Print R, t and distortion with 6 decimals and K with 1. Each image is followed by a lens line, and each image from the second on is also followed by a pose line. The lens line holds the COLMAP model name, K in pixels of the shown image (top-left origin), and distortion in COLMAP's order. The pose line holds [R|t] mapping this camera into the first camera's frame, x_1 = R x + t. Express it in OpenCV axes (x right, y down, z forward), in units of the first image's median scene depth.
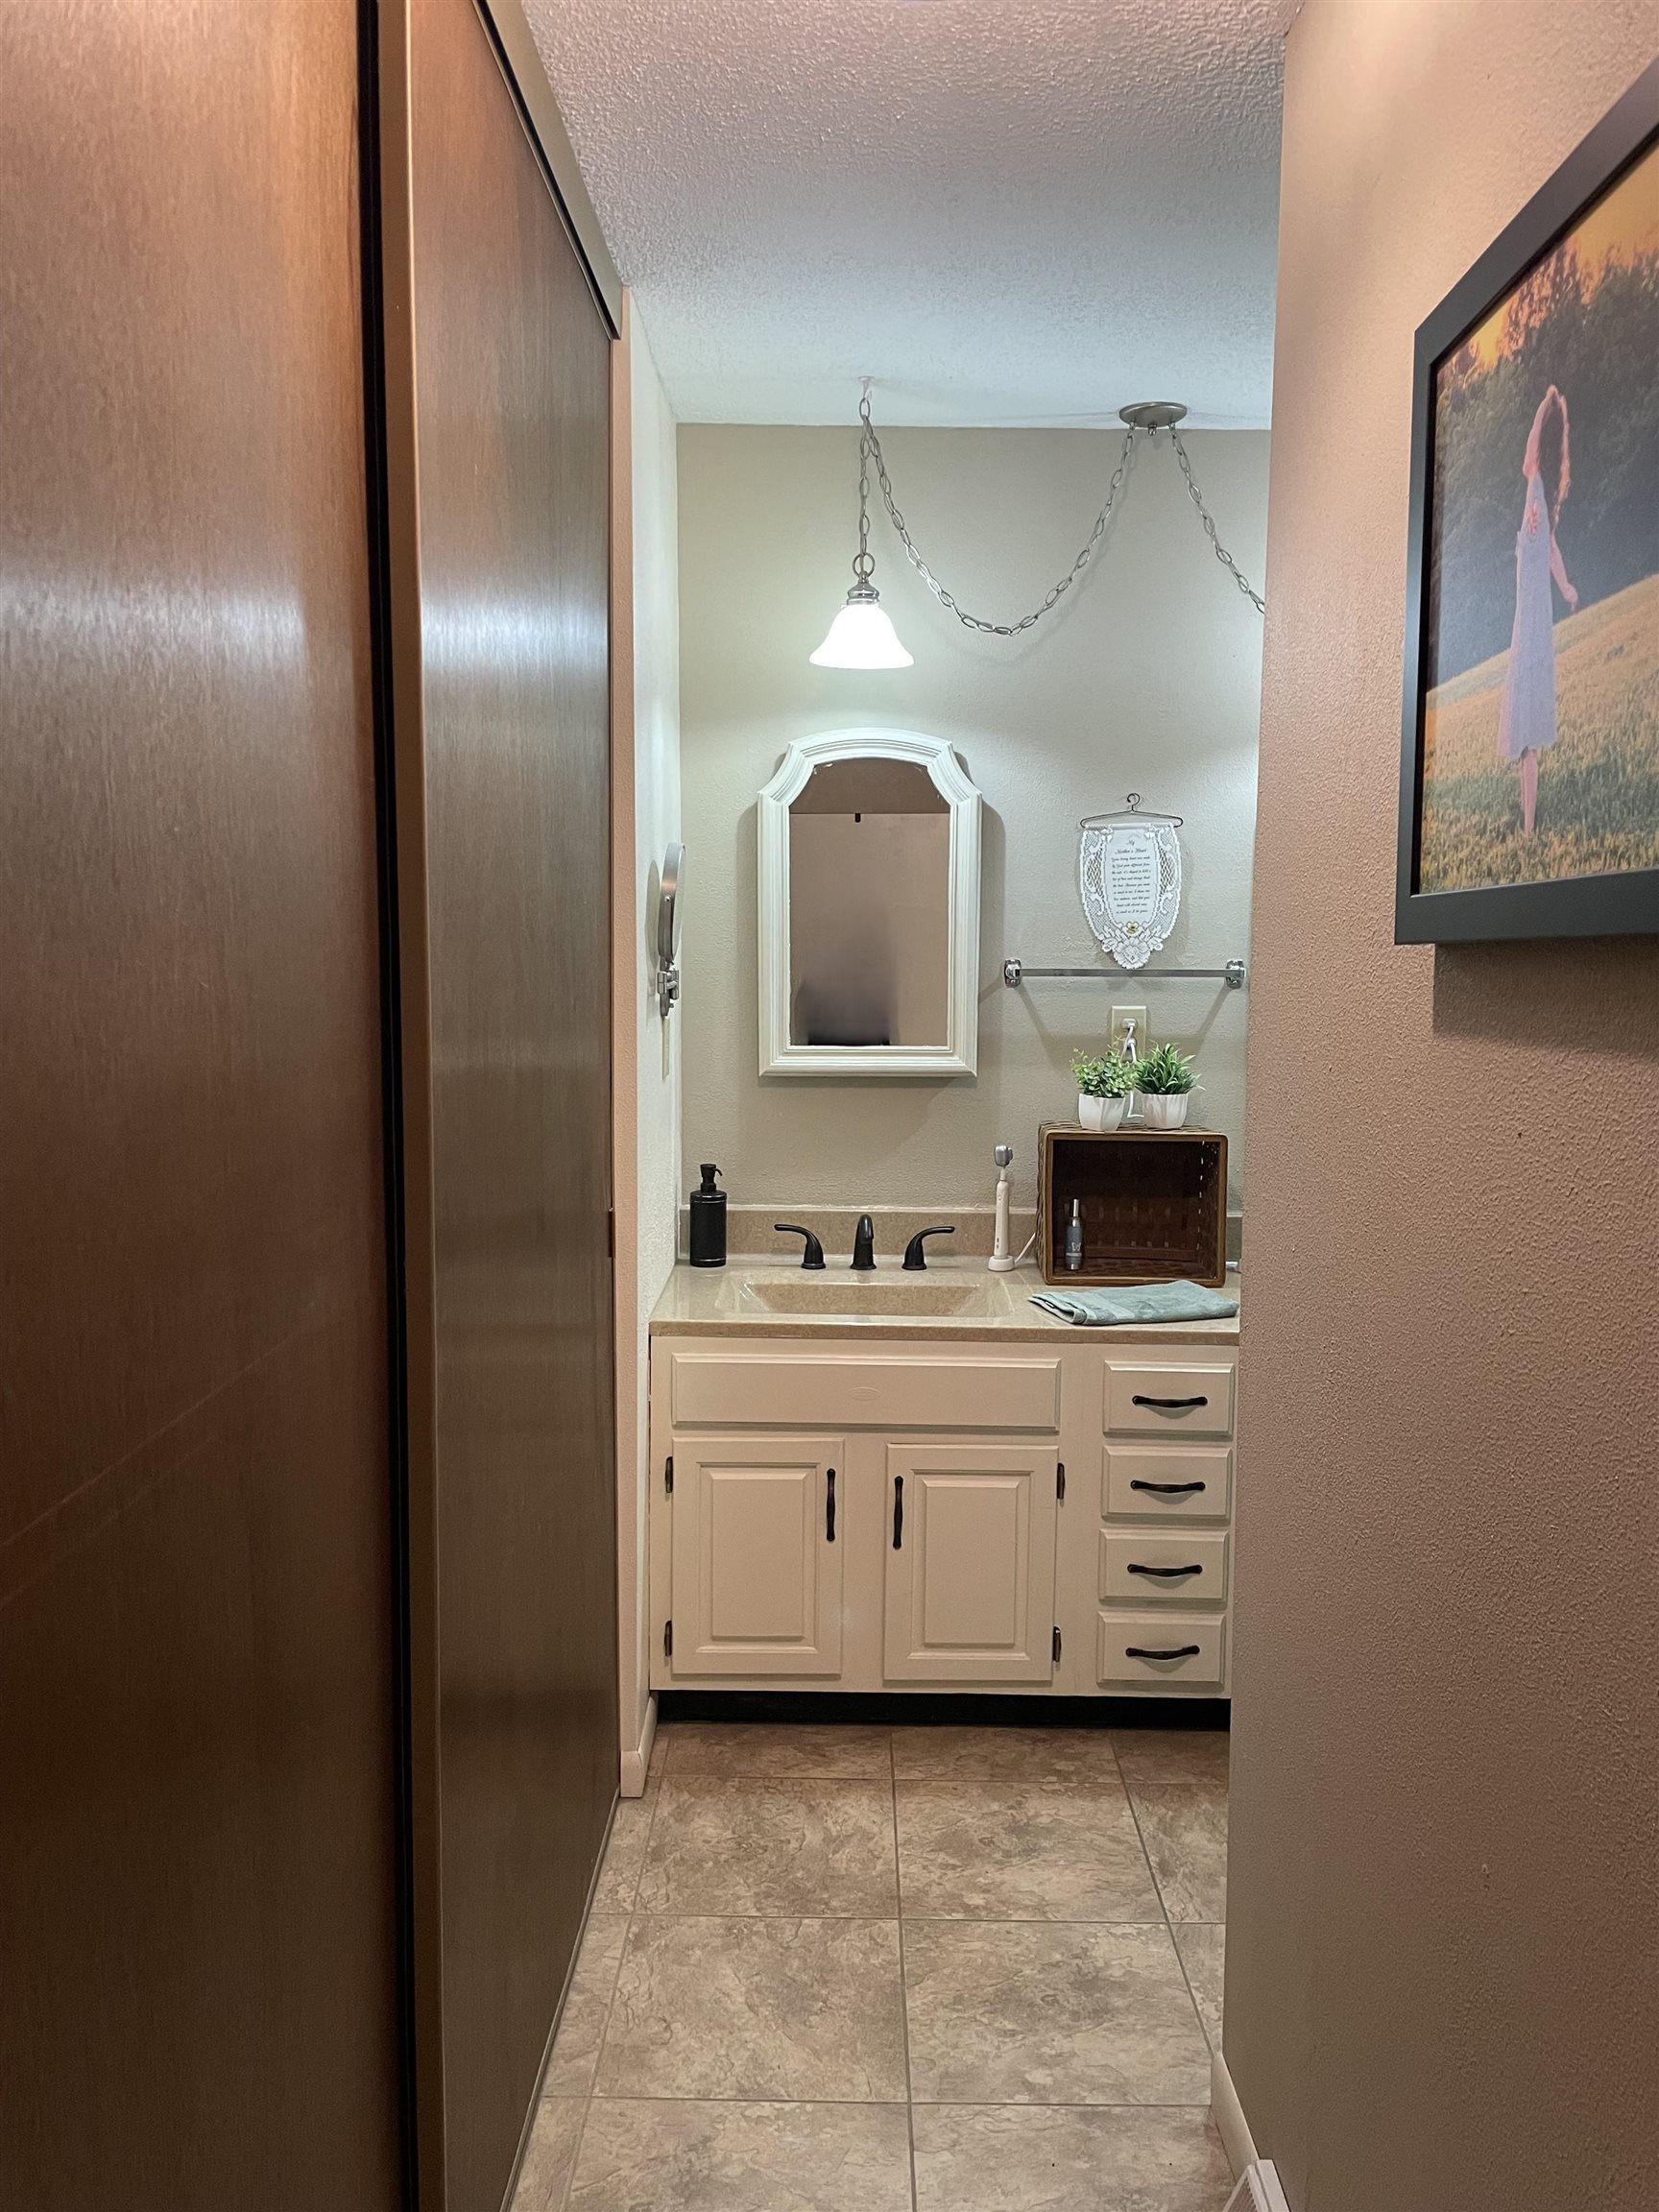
lens RADIAL K [[1699.2, 0, 827.8], [0, 1699.2, 1103.2], [0, 0, 1]] dist [0.066128, -0.088199]
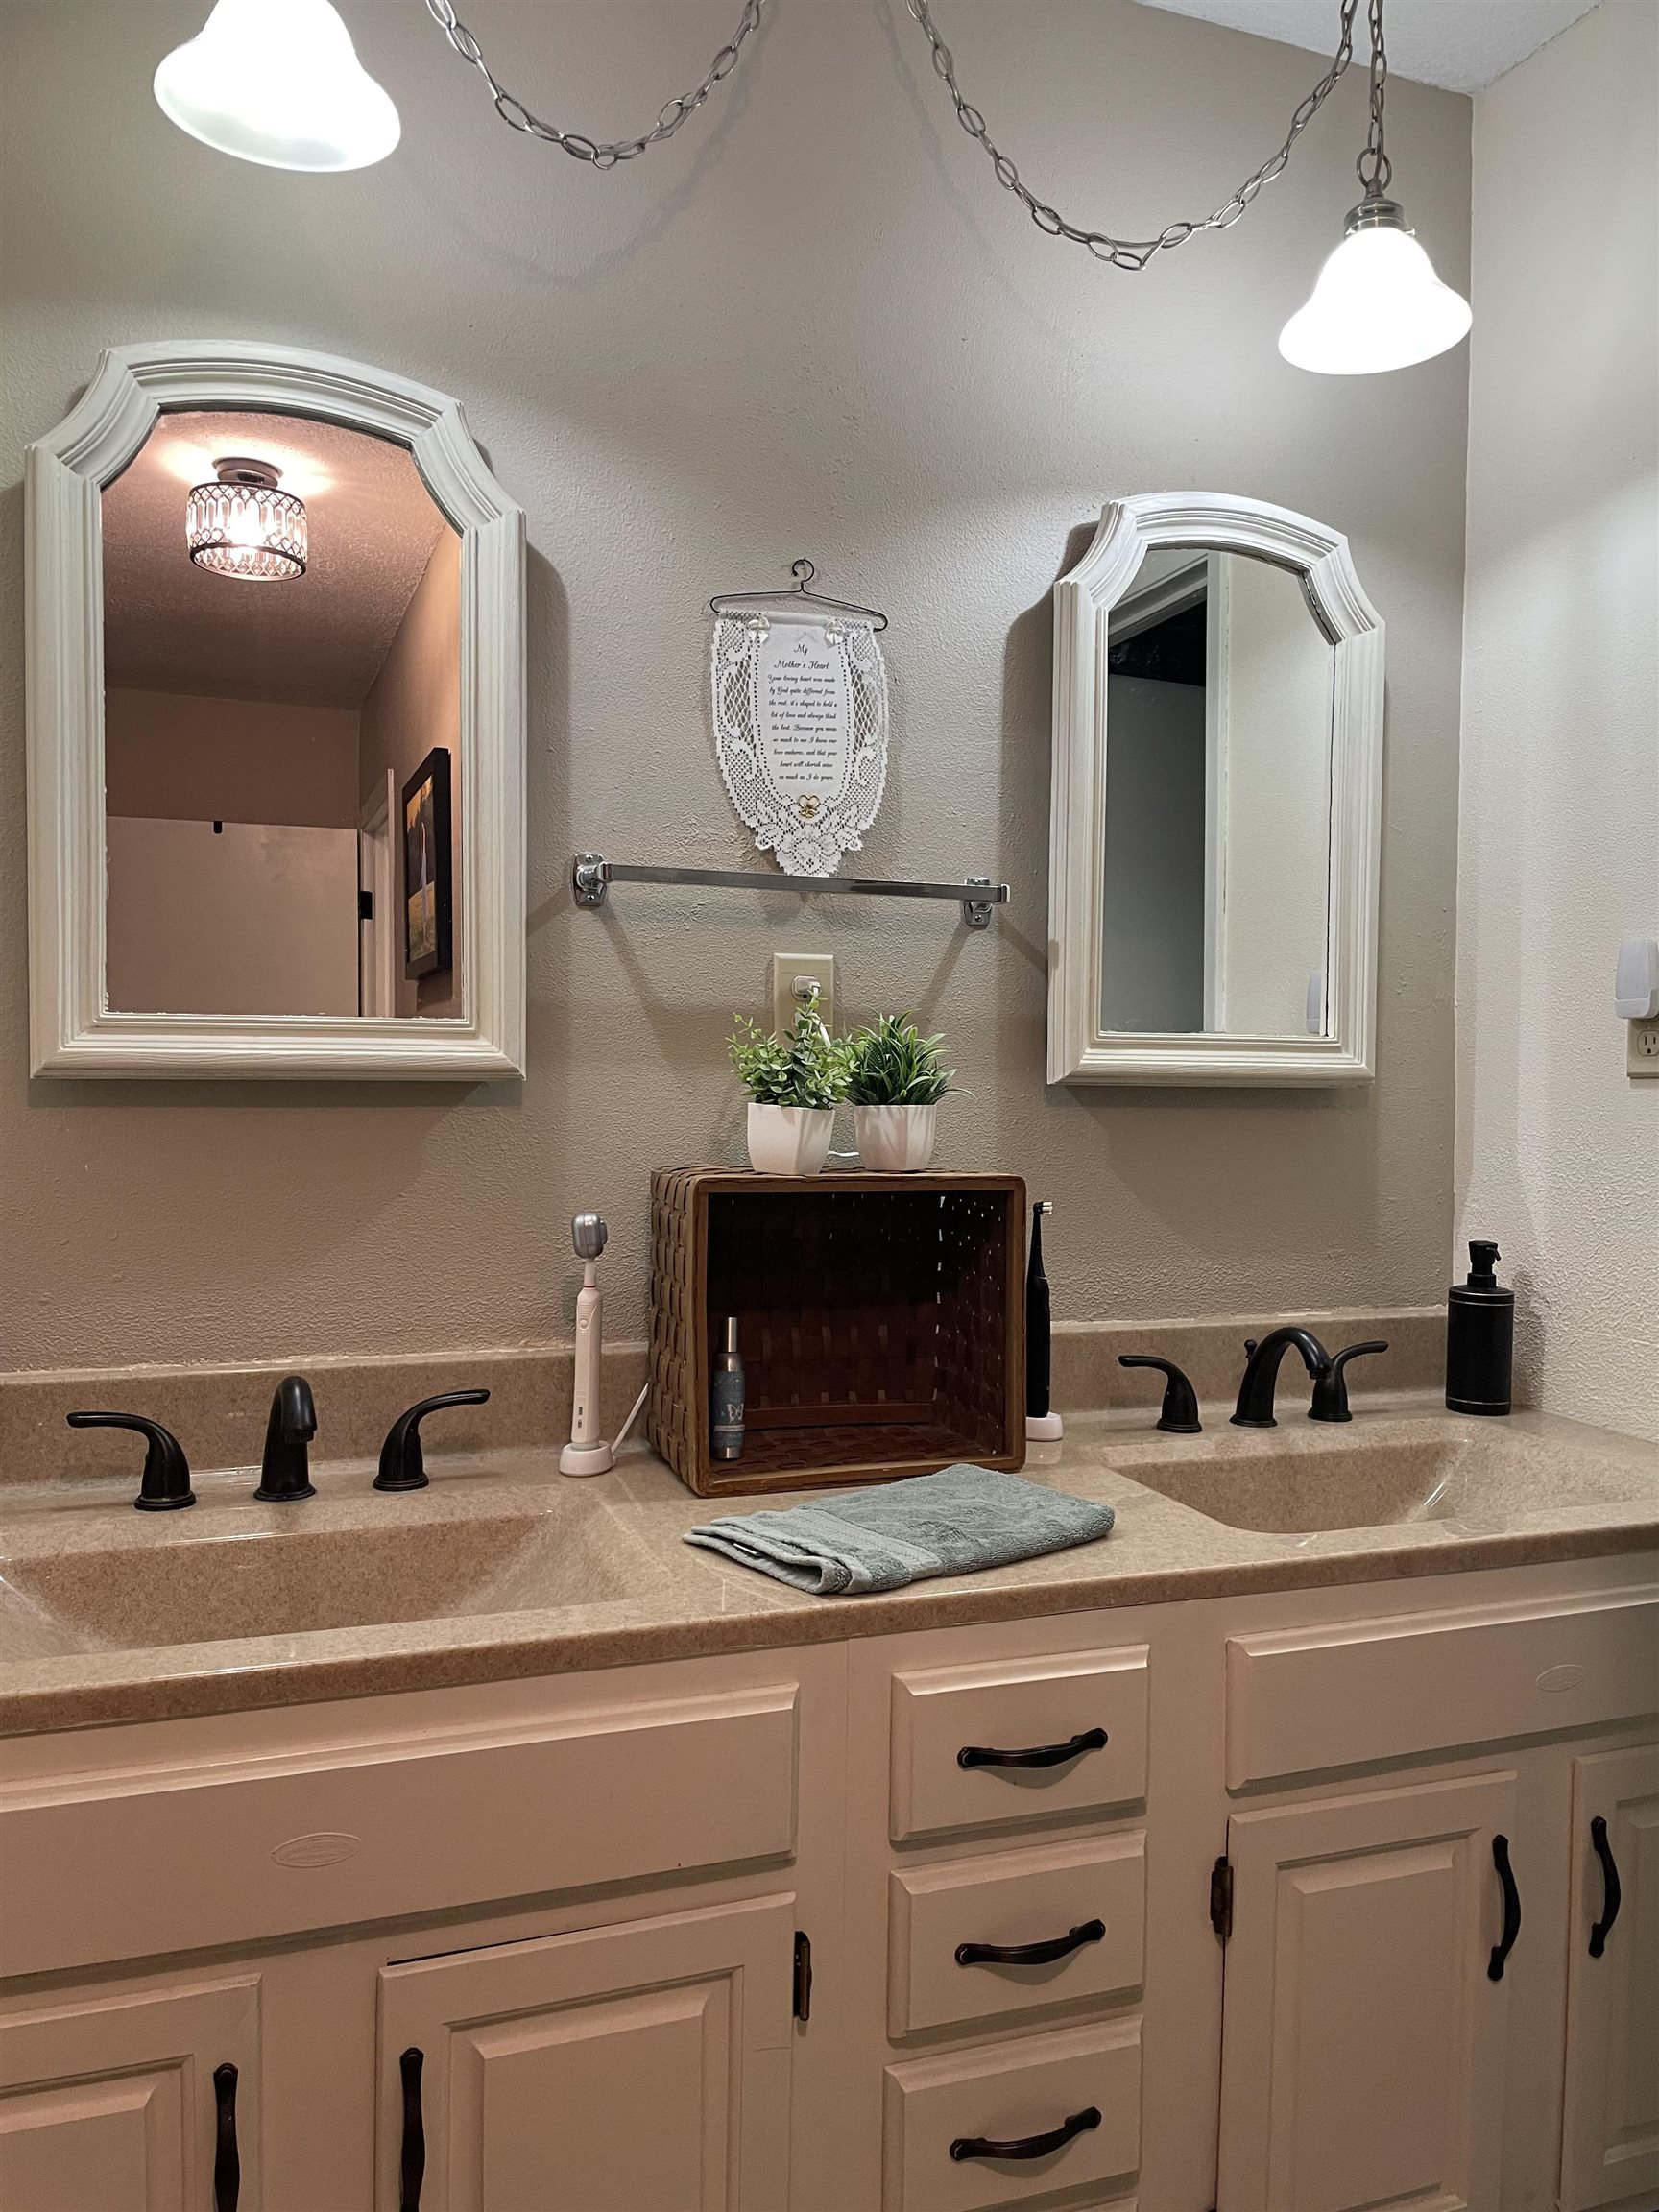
lens RADIAL K [[1699.2, 0, 878.2], [0, 1699.2, 1113.8], [0, 0, 1]] dist [0.066128, -0.088199]
pose [[0.923235, -0.005148, 0.384202, -0.008440], [0.035502, 0.996776, -0.071957, 0.033972], [-0.382593, 0.080074, 0.920441, 0.511615]]
